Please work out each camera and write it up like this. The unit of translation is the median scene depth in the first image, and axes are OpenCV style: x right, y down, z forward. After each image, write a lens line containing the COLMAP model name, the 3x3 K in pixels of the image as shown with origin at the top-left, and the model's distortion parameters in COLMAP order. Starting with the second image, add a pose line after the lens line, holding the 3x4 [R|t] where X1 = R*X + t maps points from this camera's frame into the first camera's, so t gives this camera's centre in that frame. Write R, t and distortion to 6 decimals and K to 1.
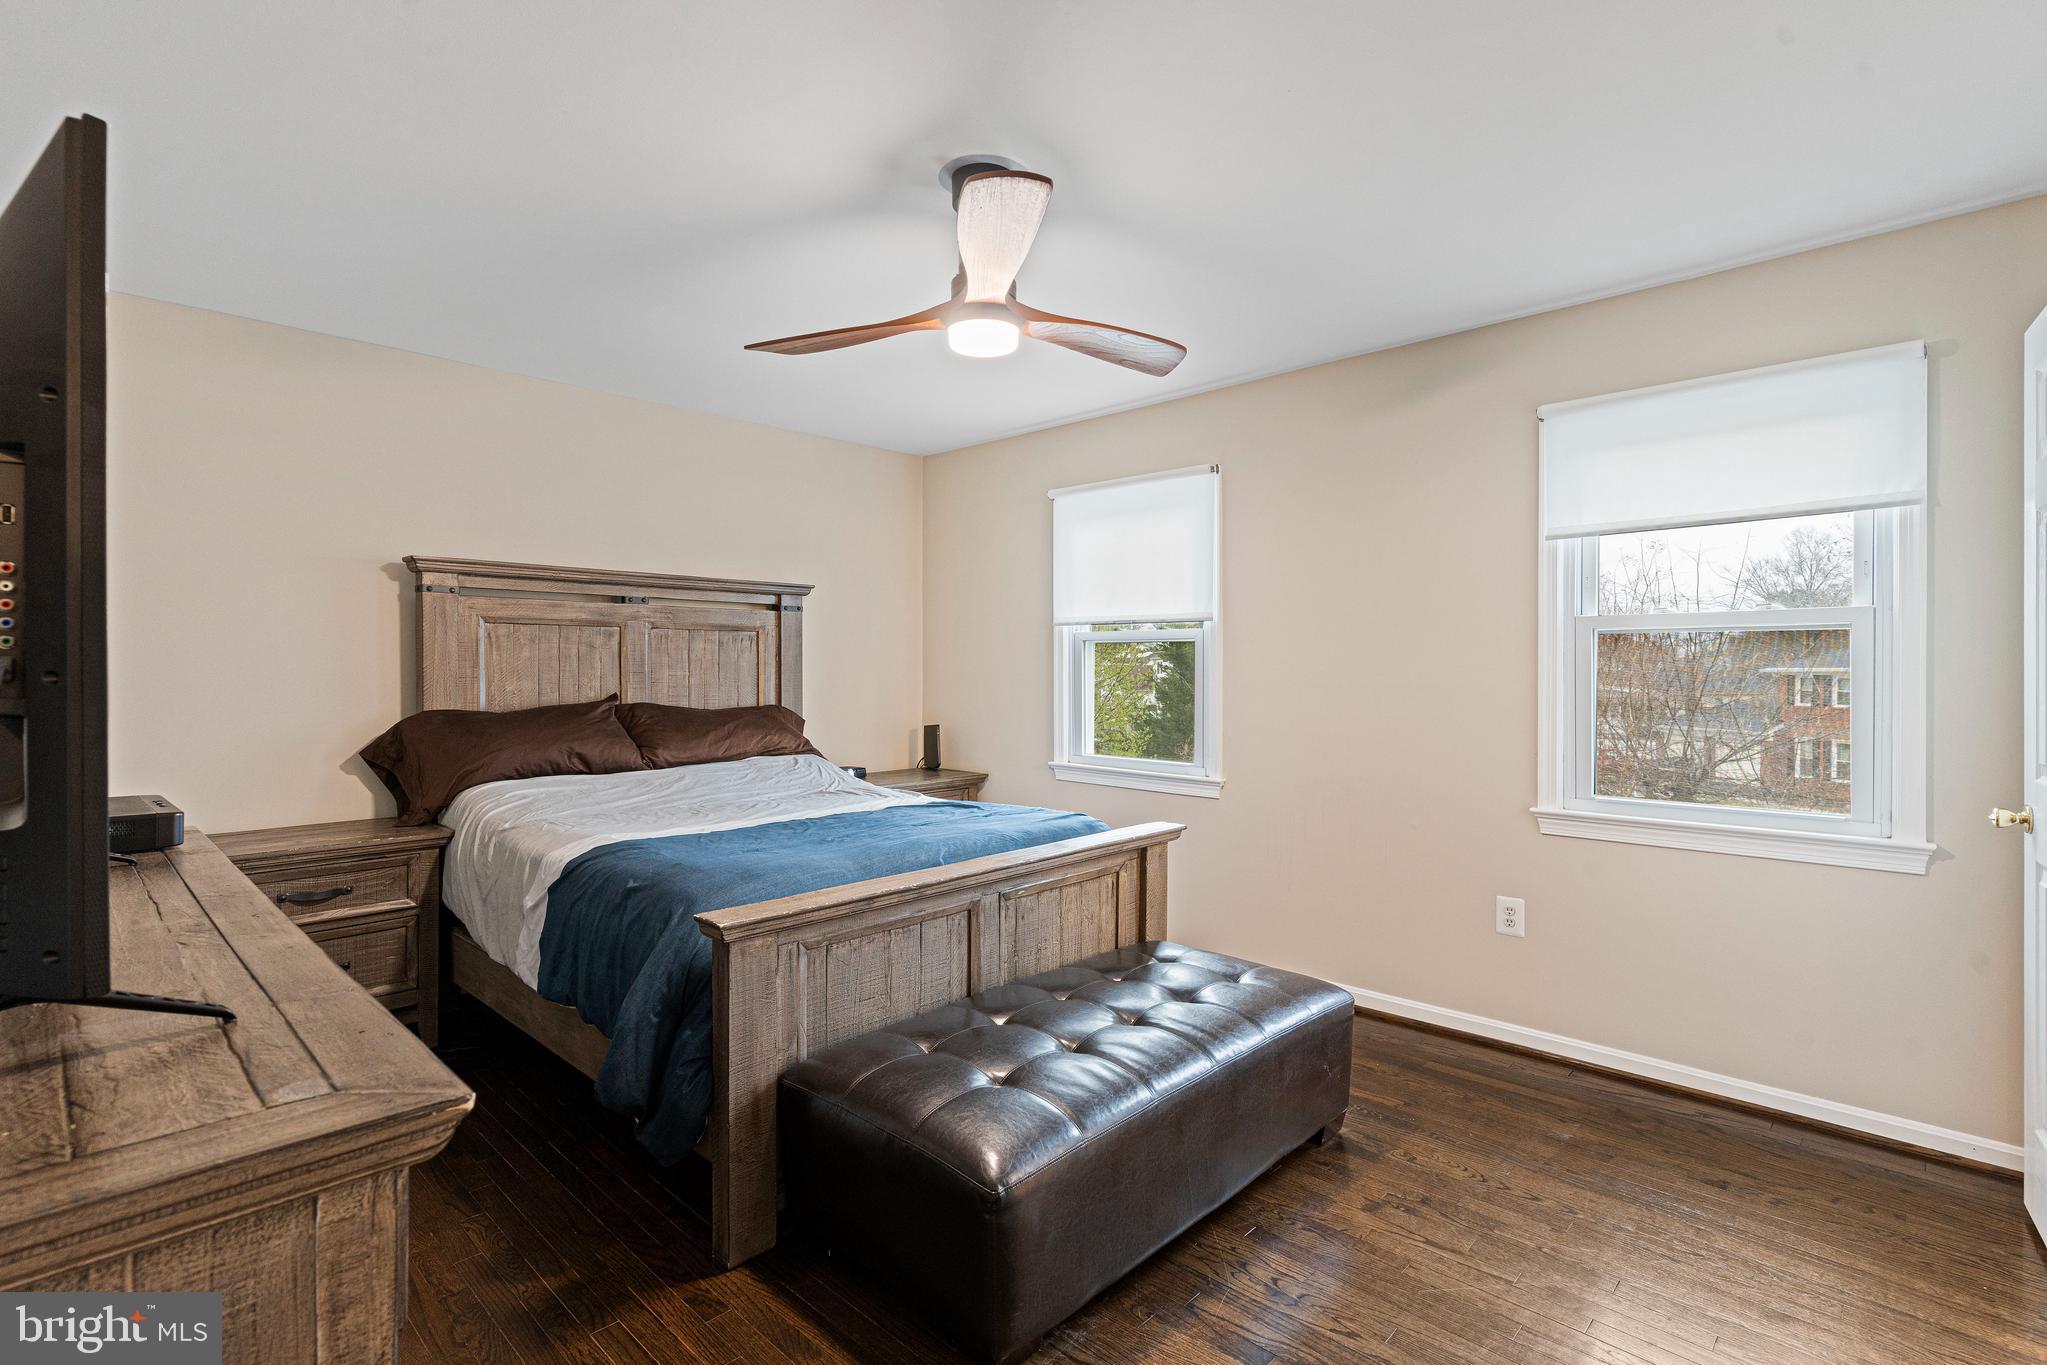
lens RADIAL K [[963.1, 0, 1023.5], [0, 963.1, 682.5], [0, 0, 1]] dist [-0.000242, -0.000112]
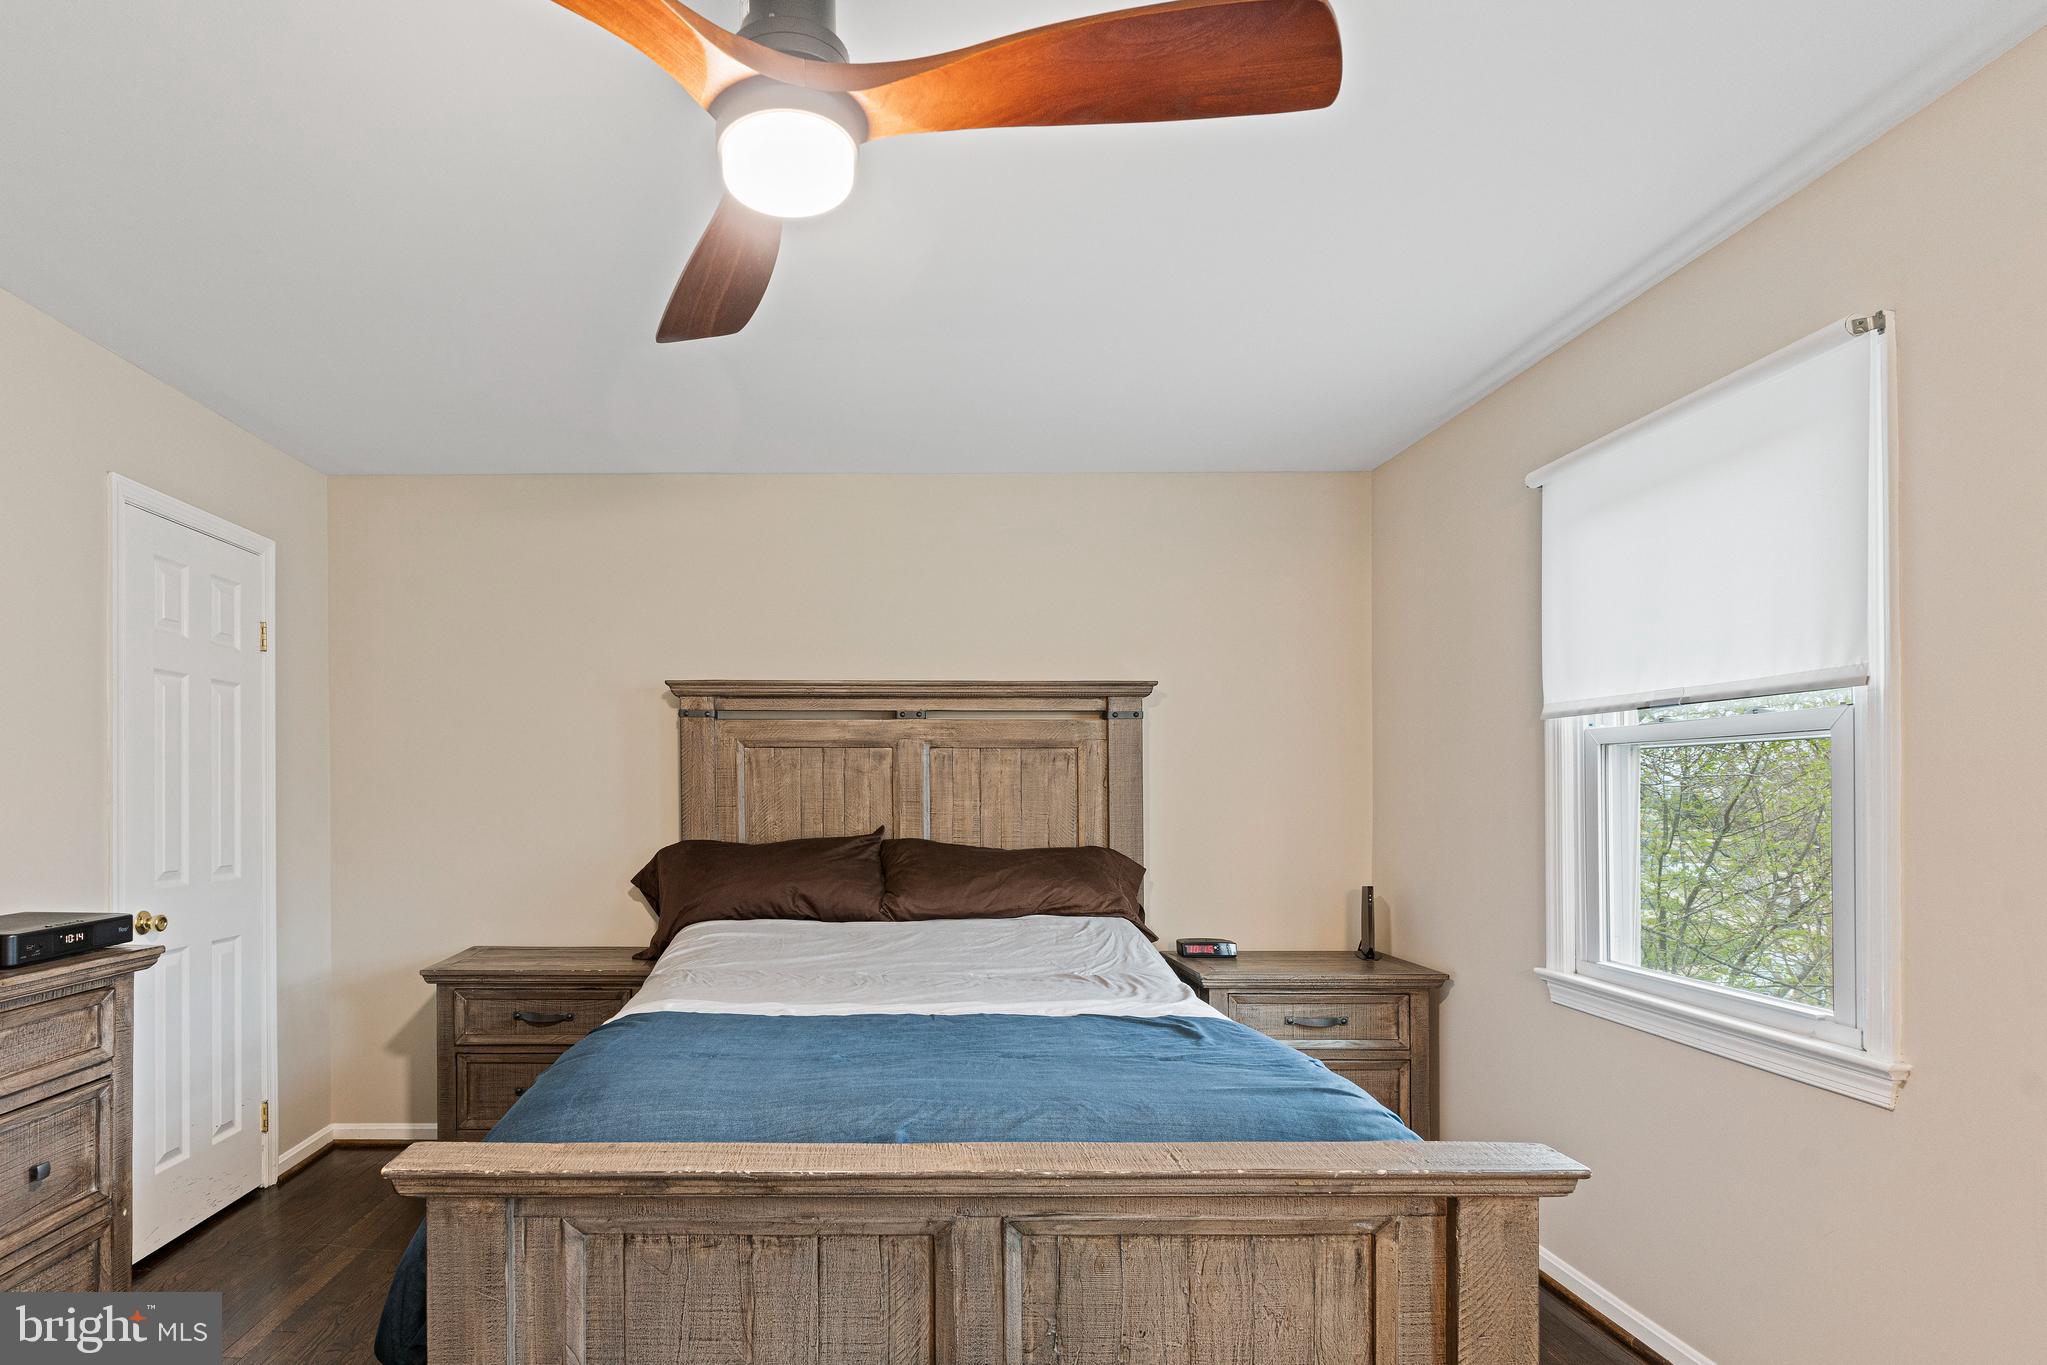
lens RADIAL K [[1004.2, 0, 1023.8], [0, 1004.2, 798.0], [0, 0, 1]] dist [0.000851, -0.000037]
pose [[0.683470, 0.000643, -0.729978, 0.300160], [-0.011927, 0.999876, -0.010286, -0.005914], [0.729881, 0.015736, 0.683393, 0.485785]]
